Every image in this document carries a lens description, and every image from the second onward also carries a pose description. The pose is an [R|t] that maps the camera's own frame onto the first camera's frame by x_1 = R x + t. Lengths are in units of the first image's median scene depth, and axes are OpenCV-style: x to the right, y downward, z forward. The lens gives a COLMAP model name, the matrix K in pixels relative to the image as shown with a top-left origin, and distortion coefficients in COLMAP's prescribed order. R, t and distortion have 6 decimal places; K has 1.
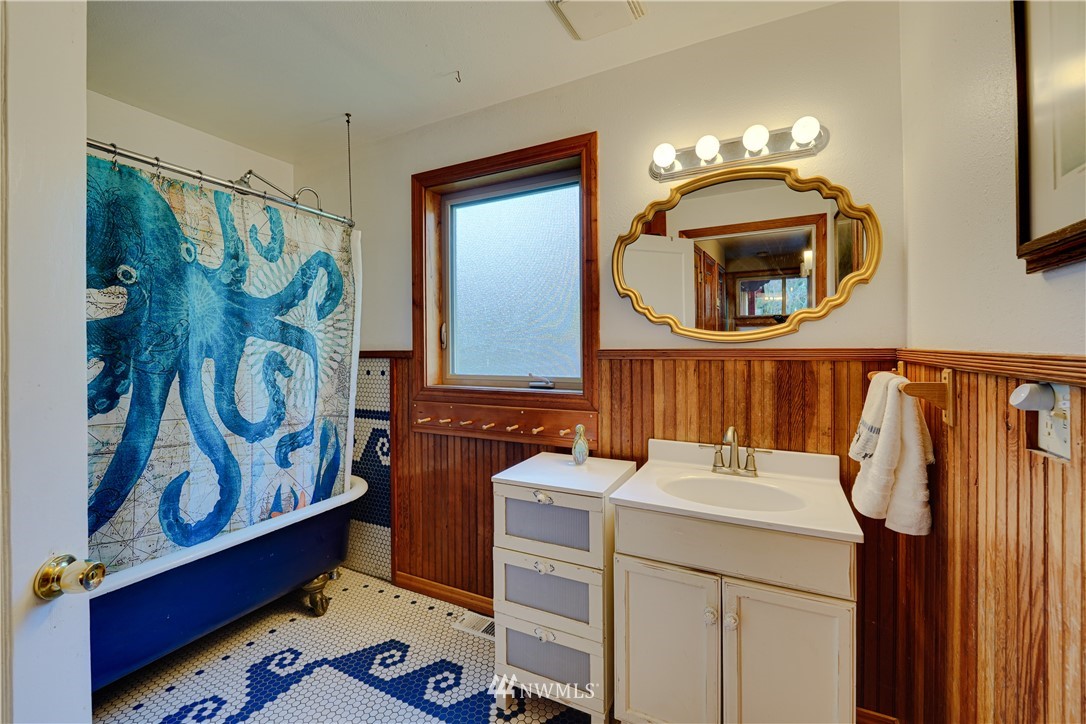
lens RADIAL K [[458.2, 0, 557.1], [0, 458.2, 358.8], [0, 0, 1]] dist [-0.003448, -0.005842]
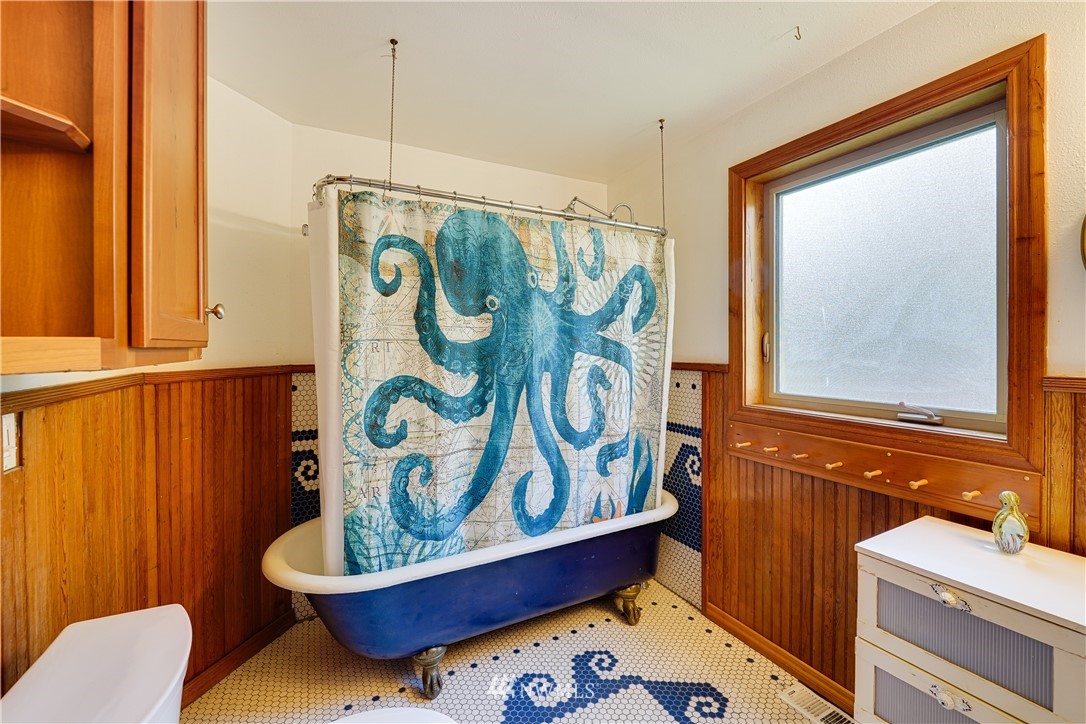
lens RADIAL K [[458.2, 0, 557.1], [0, 458.2, 358.8], [0, 0, 1]] dist [-0.003448, -0.005842]
pose [[0.821776, 0.007872, -0.569756, -0.094230], [-0.003950, 0.999959, 0.008120, -0.040437], [0.569796, -0.004423, 0.821774, 0.083052]]
